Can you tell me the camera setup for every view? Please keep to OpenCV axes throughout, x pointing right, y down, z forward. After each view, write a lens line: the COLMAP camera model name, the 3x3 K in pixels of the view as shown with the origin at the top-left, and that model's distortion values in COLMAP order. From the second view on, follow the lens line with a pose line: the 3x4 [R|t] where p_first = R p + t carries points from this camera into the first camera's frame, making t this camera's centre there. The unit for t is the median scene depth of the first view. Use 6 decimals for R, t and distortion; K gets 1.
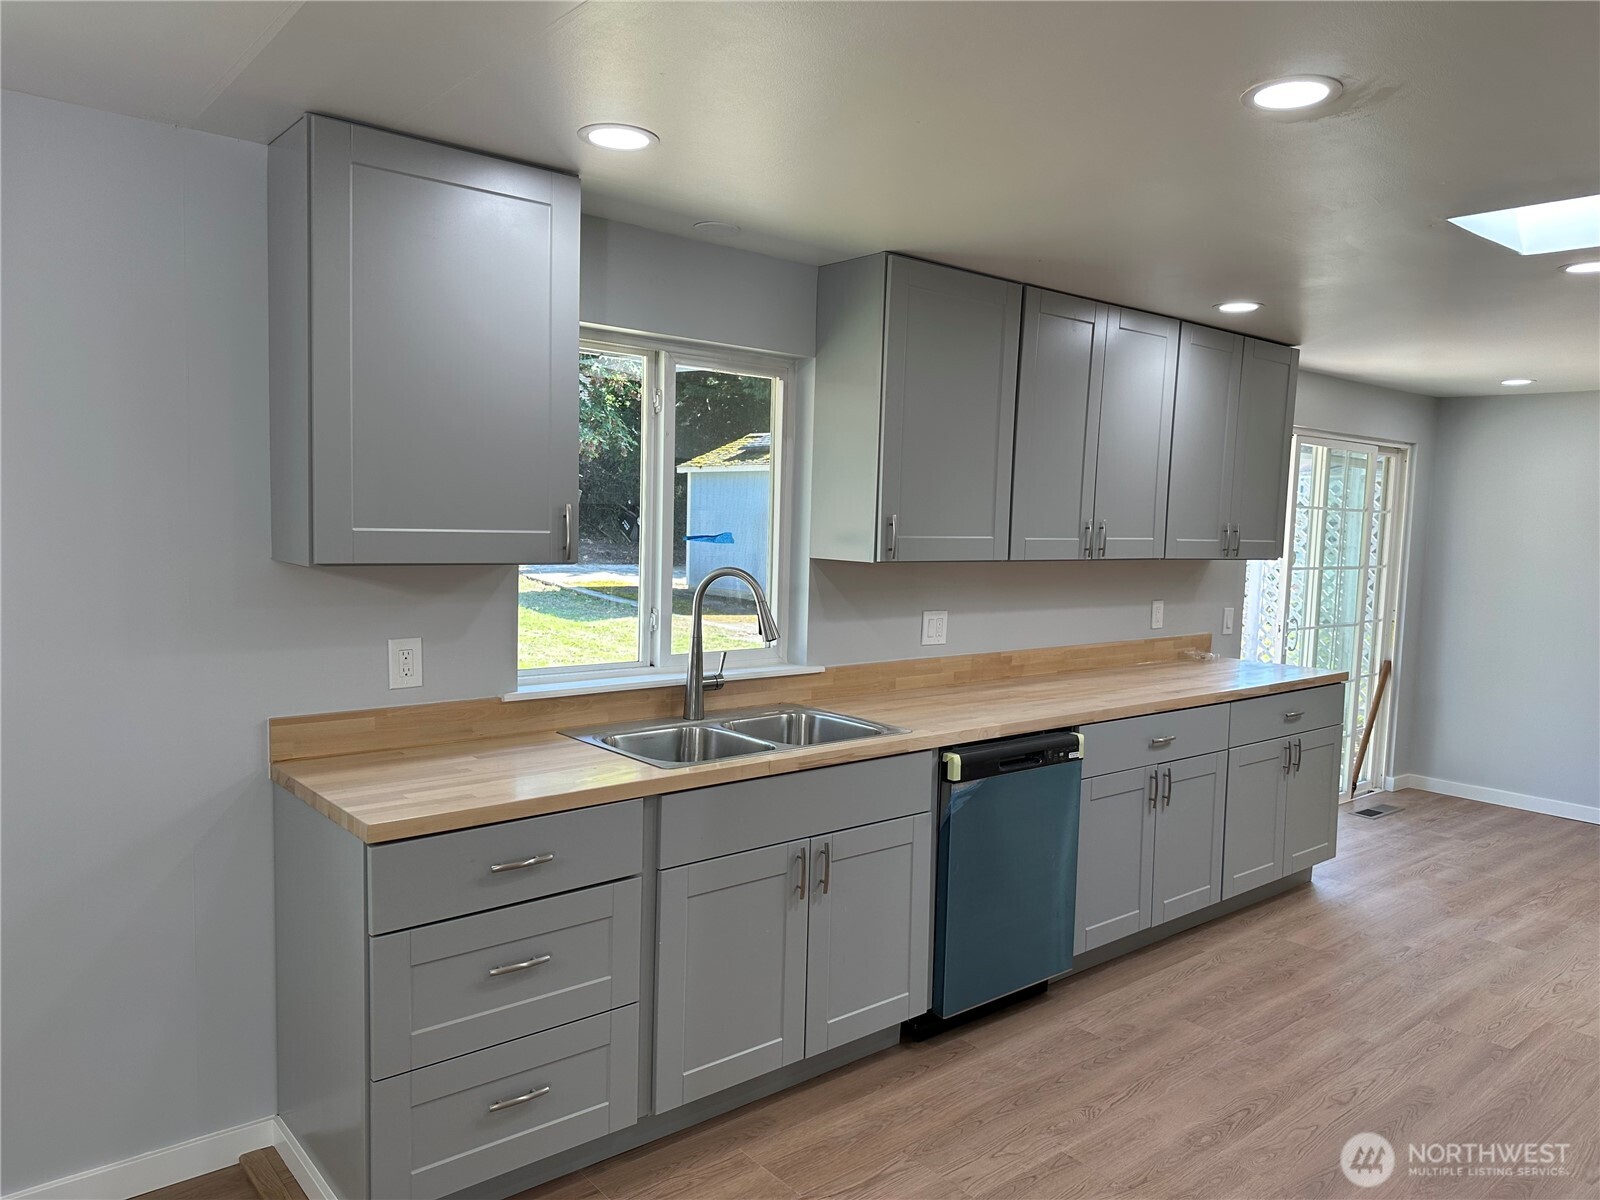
lens RADIAL K [[1135.1, 0, 765.0], [0, 1135.1, 603.8], [0, 0, 1]] dist [-0.001626, -0.009441]
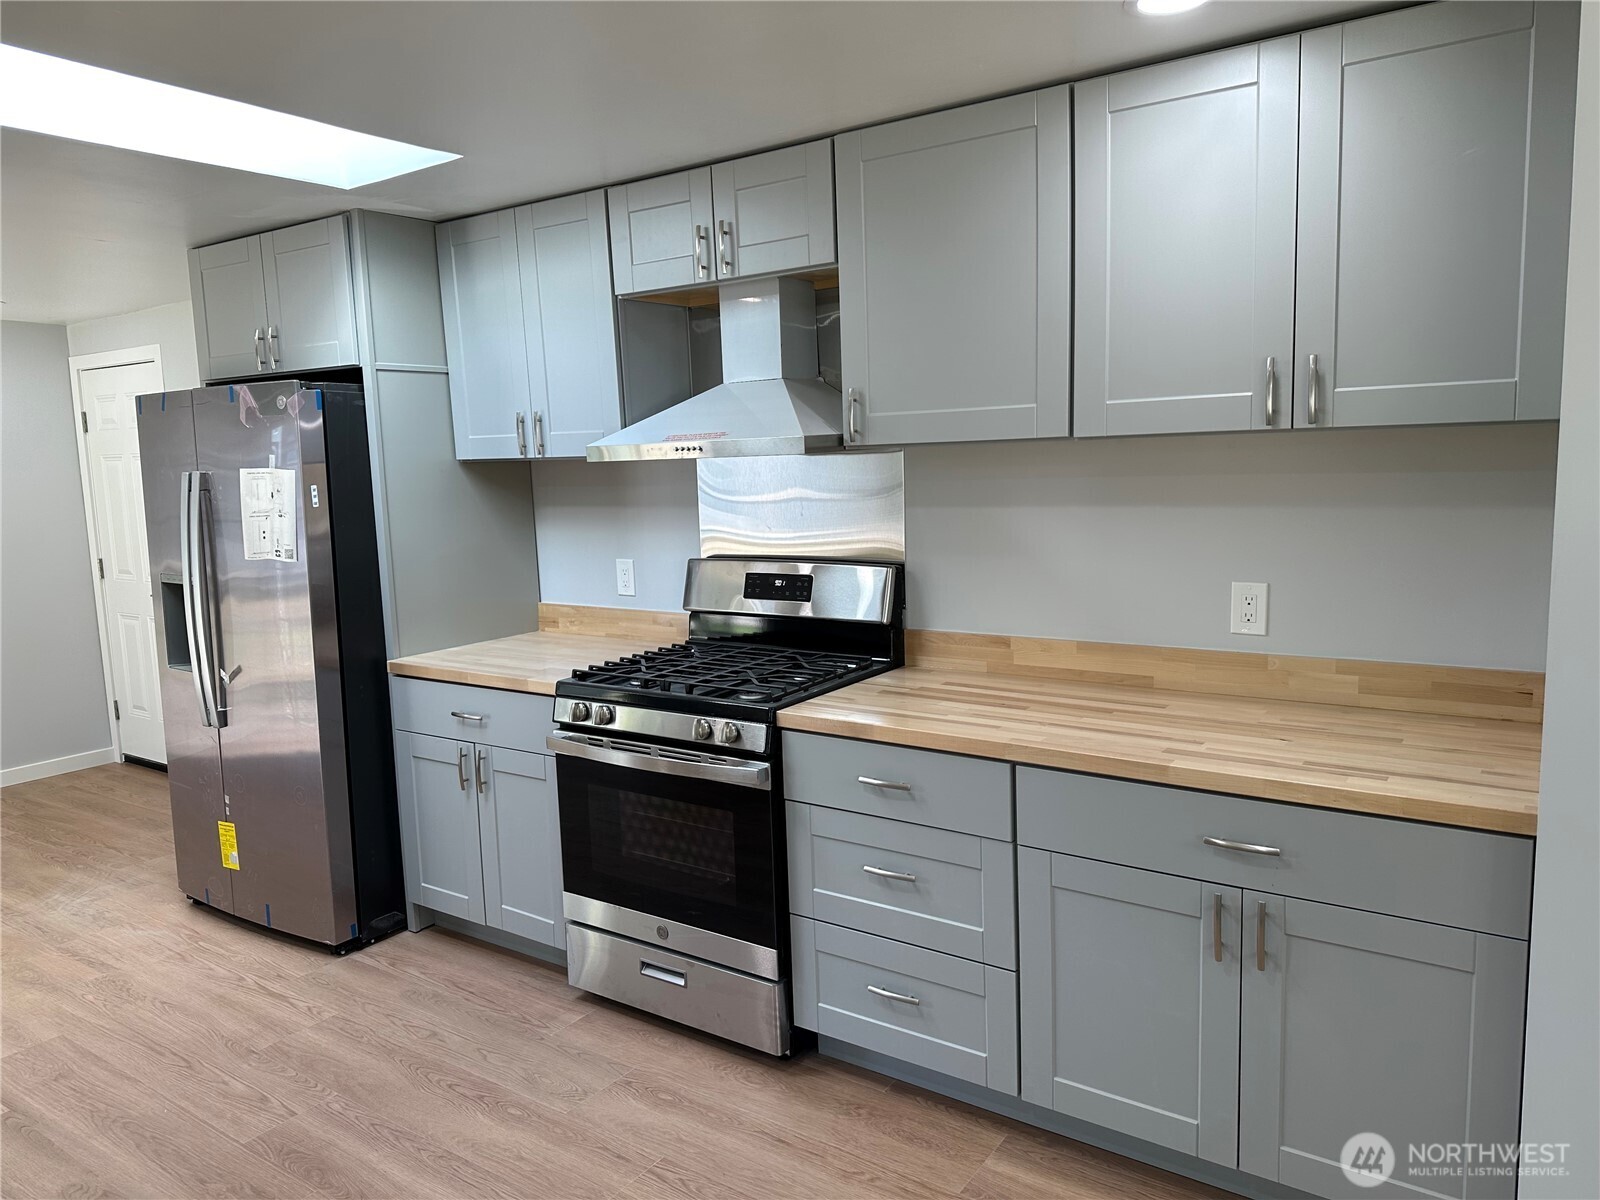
lens RADIAL K [[1135.1, 0, 765.0], [0, 1135.1, 603.8], [0, 0, 1]] dist [-0.001626, -0.009441]
pose [[0.254587, 0.093528, -0.962517, 0.639209], [-0.035534, 0.995545, 0.087338, -0.025658], [0.966397, 0.011966, 0.256776, 0.514493]]
